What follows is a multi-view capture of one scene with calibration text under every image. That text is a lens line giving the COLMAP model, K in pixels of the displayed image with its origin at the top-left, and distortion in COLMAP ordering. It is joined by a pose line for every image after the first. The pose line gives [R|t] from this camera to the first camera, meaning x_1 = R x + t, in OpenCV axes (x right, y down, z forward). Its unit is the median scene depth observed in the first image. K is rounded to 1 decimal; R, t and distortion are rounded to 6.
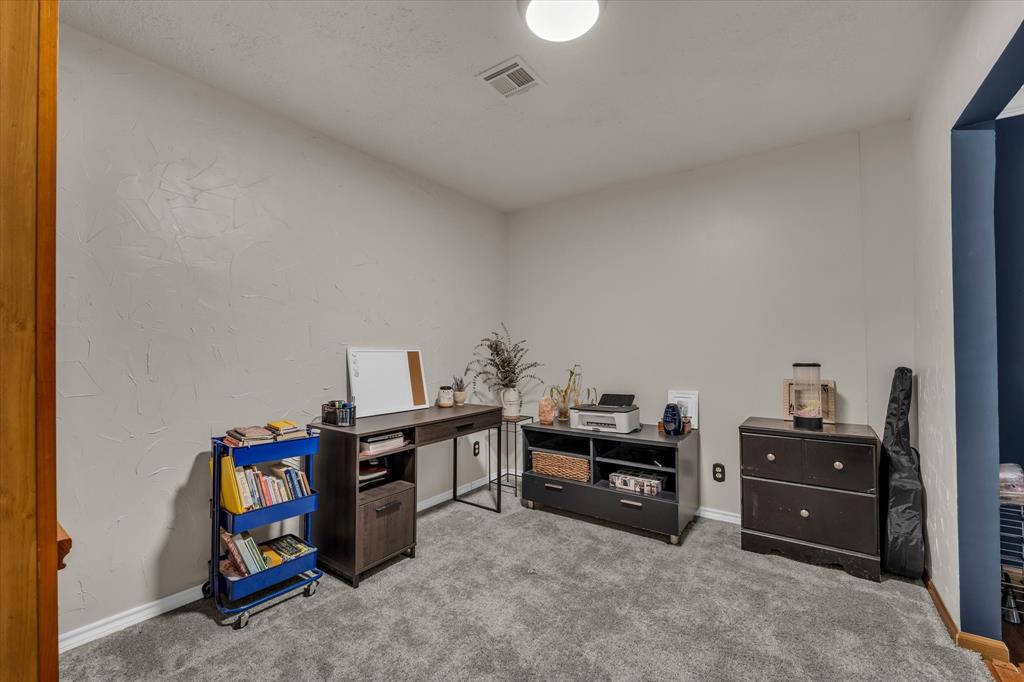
lens RADIAL K [[426.2, 0, 512.0], [0, 426.2, 341.0], [0, 0, 1]] dist [-0.000456, -0.000138]
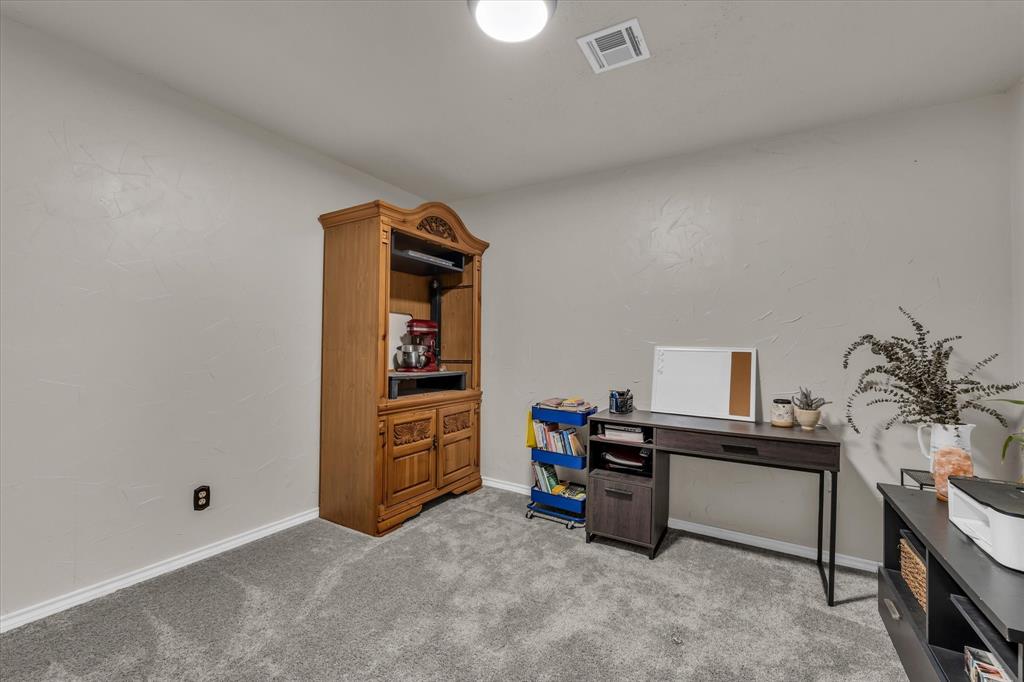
lens RADIAL K [[426.2, 0, 512.0], [0, 426.2, 341.0], [0, 0, 1]] dist [-0.000456, -0.000138]
pose [[0.087376, -0.009248, -0.996132, 0.728528], [0.002665, 0.999955, -0.009050, 0.011917], [0.996172, -0.001864, 0.087397, 0.597329]]
